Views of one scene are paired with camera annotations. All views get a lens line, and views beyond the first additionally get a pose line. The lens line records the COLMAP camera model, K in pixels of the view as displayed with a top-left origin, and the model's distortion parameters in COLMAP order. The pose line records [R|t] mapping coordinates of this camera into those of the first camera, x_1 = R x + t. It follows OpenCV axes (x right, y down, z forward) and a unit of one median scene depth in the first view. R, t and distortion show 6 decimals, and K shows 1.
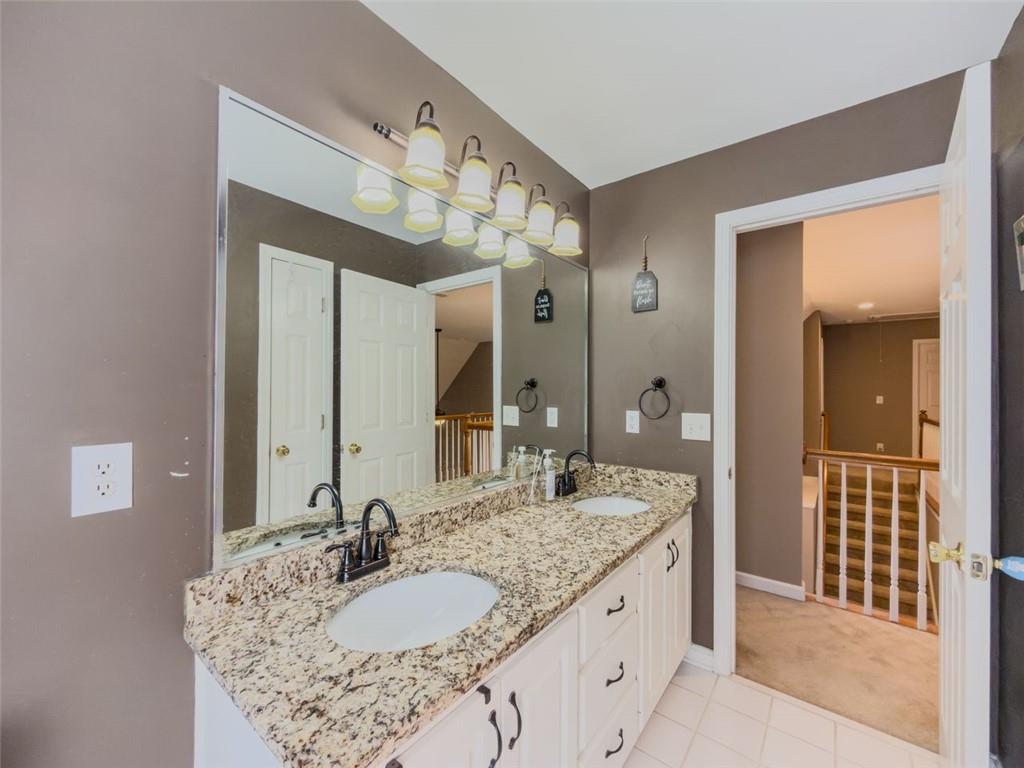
lens RADIAL K [[411.7, 0, 512.0], [0, 411.7, 384.0], [0, 0, 1]] dist [0.000091, 0.000183]
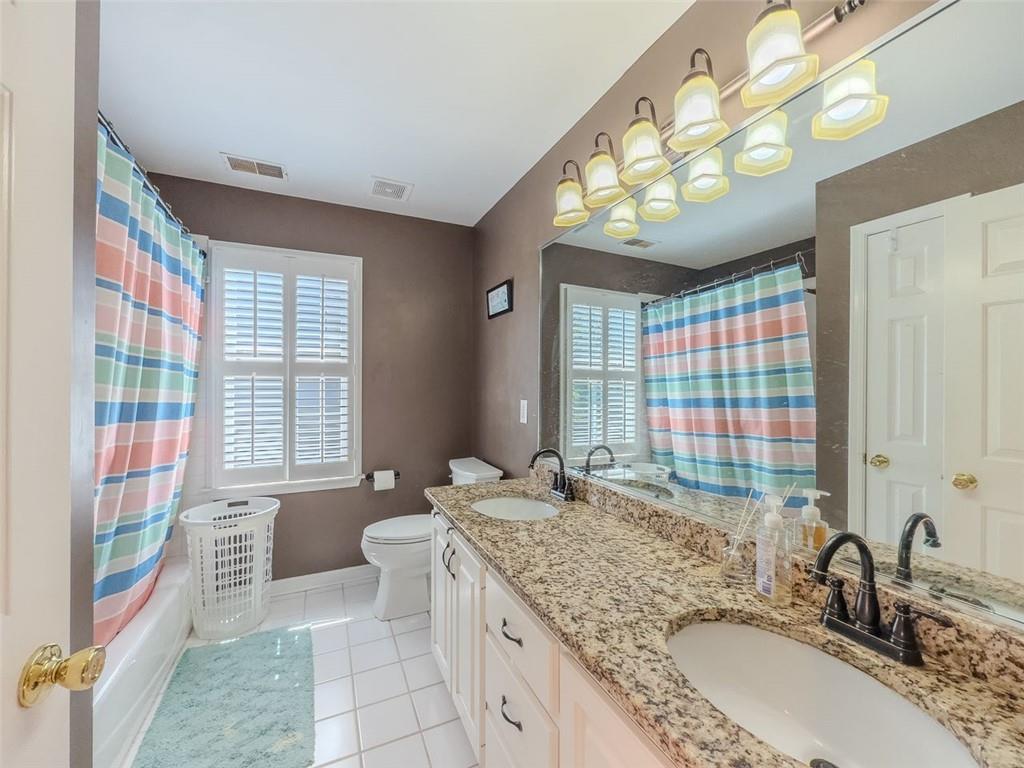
lens RADIAL K [[411.7, 0, 512.0], [0, 411.7, 384.0], [0, 0, 1]] dist [0.000091, 0.000183]
pose [[-0.455187, -0.012255, -0.890311, 0.902627], [-0.003353, 0.999922, -0.012050, 0.038277], [0.890389, -0.002500, -0.455193, 1.243225]]
